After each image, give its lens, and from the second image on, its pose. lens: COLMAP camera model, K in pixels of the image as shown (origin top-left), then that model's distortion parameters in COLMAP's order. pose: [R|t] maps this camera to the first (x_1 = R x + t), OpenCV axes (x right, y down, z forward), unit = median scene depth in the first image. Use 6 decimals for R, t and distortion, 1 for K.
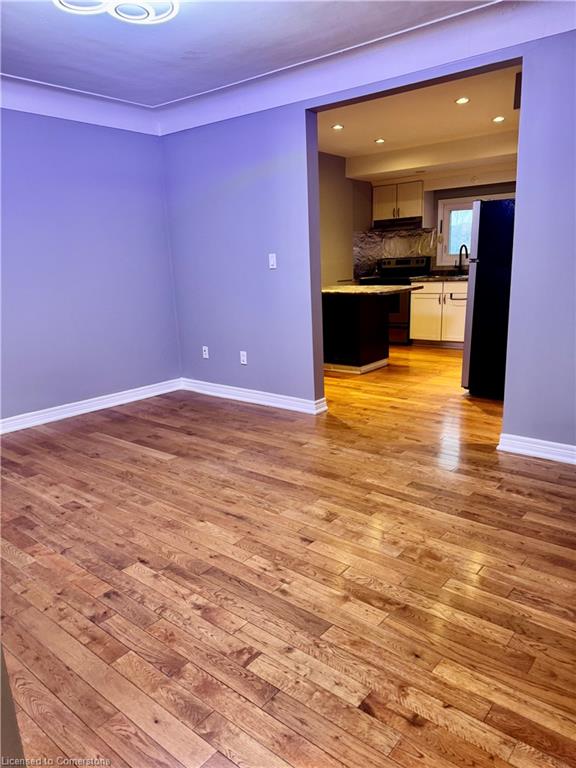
lens RADIAL K [[543.9, 0, 289.6], [0, 543.9, 385.7], [0, 0, 1]] dist [0.142058, -0.223964]
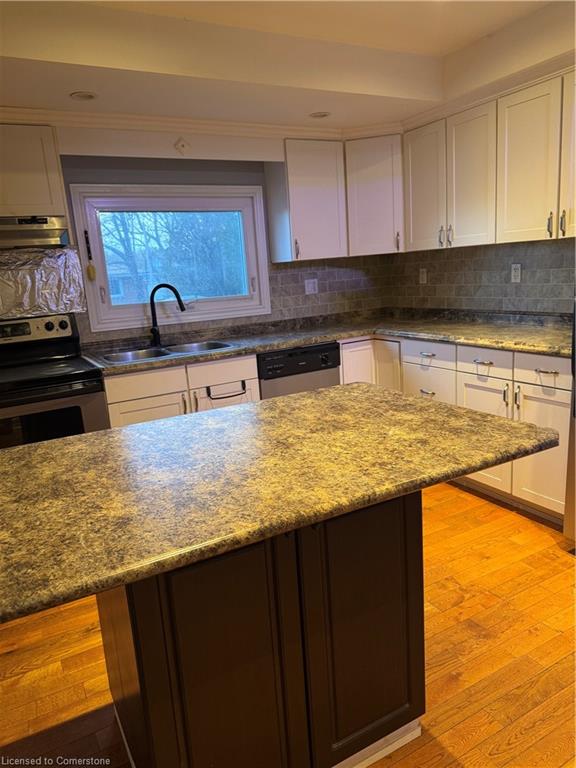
lens RADIAL K [[543.9, 0, 289.6], [0, 543.9, 385.7], [0, 0, 1]] dist [0.142058, -0.223964]
pose [[0.369786, -0.185368, 0.910438, -0.086228], [0.262438, 0.960832, 0.089036, -0.175639], [-0.891283, 0.206009, 0.403949, 0.696032]]
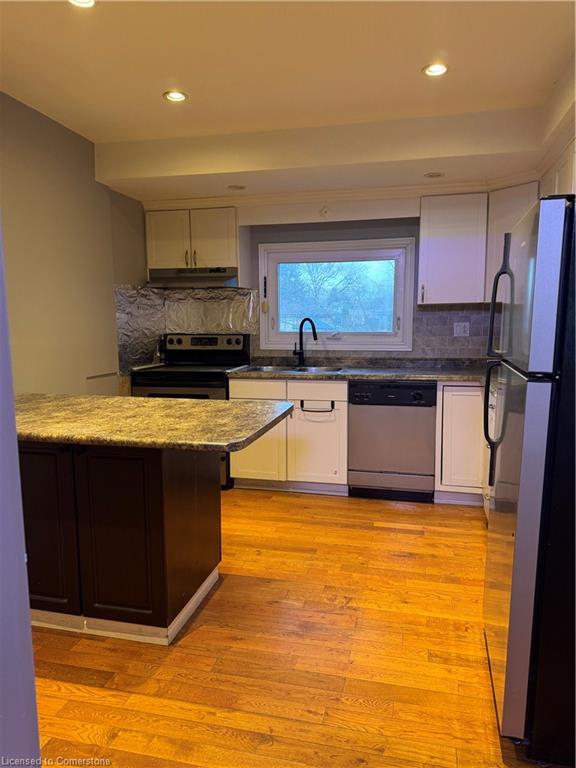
lens RADIAL K [[543.9, 0, 289.6], [0, 543.9, 385.7], [0, 0, 1]] dist [0.142058, -0.223964]
pose [[0.898837, -0.023604, 0.437646, 0.032157], [0.072052, 0.992921, -0.094429, -0.119588], [-0.432319, 0.116409, 0.894175, 0.458634]]
